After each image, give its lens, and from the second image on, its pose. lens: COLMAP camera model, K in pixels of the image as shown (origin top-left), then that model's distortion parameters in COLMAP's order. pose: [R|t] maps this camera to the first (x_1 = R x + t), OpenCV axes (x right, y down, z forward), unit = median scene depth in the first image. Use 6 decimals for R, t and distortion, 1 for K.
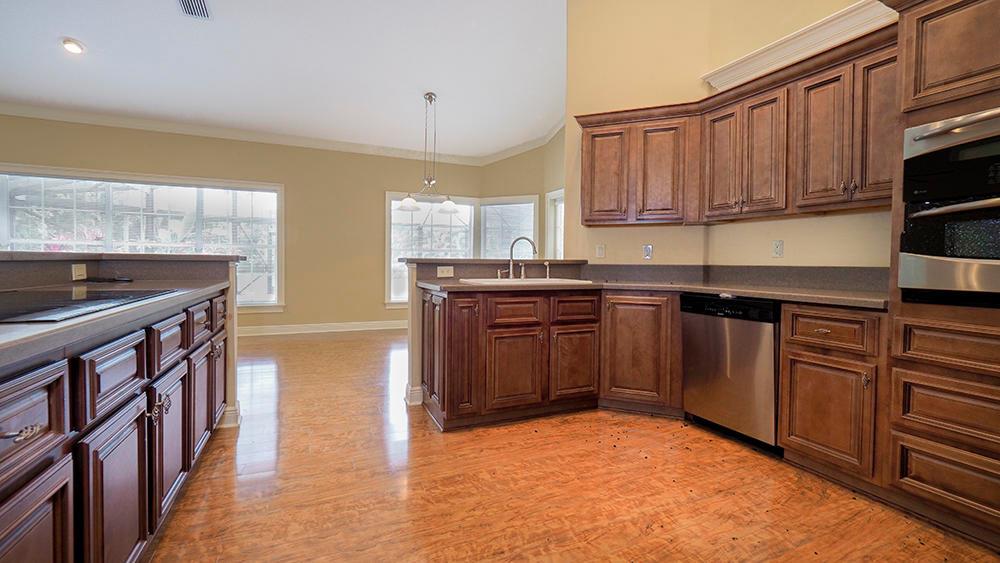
lens RADIAL K [[421.8, 0, 499.7], [0, 421.8, 275.3], [0, 0, 1]] dist [0.000122, -0.000023]
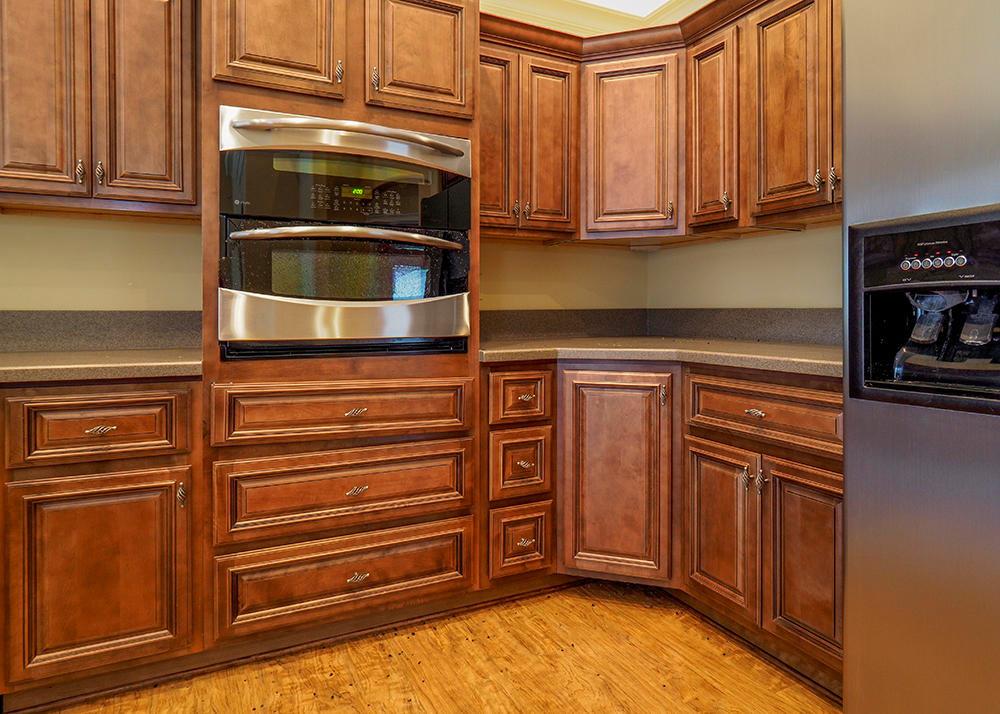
lens RADIAL K [[601.1, 0, 505.0], [0, 601.1, 316.5], [0, 0, 1]] dist [-0.002398, -0.000627]
pose [[-0.036191, -0.018877, 0.999167, -0.019410], [0.029198, 0.999375, 0.019938, -0.014510], [-0.998918, 0.029895, -0.035617, 0.566236]]
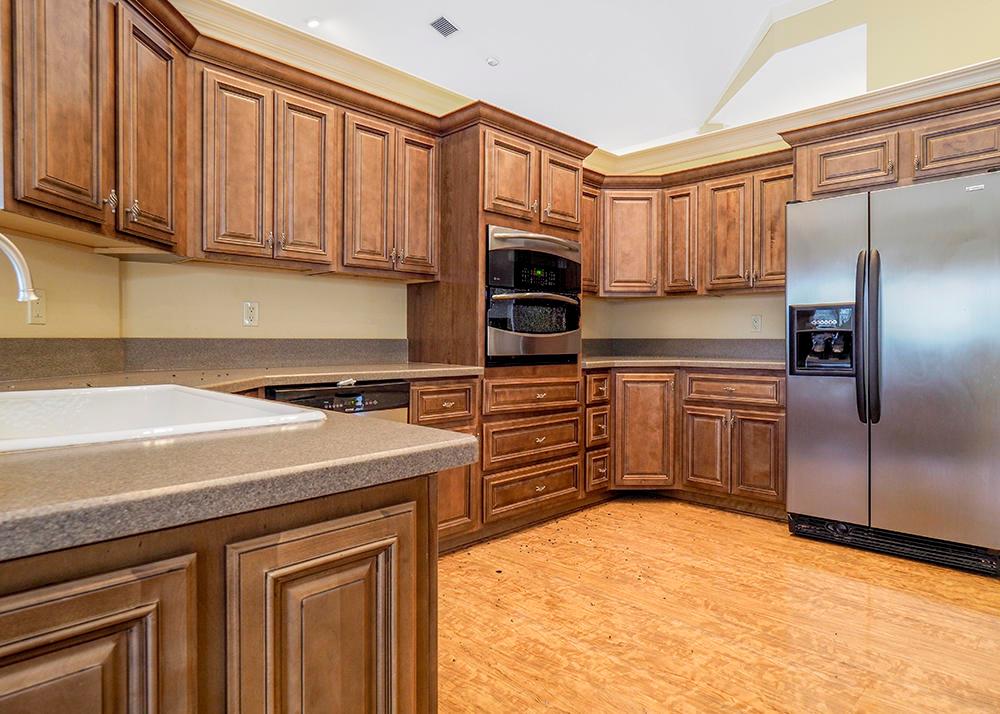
lens RADIAL K [[601.1, 0, 500.1], [0, 601.1, 346.8], [0, 0, 1]] dist [-0.002398, -0.000627]
pose [[-0.363110, -0.020949, 0.931511, -0.641429], [0.021812, 0.999282, 0.030976, -0.047489], [-0.931491, 0.031565, -0.362393, 1.546189]]
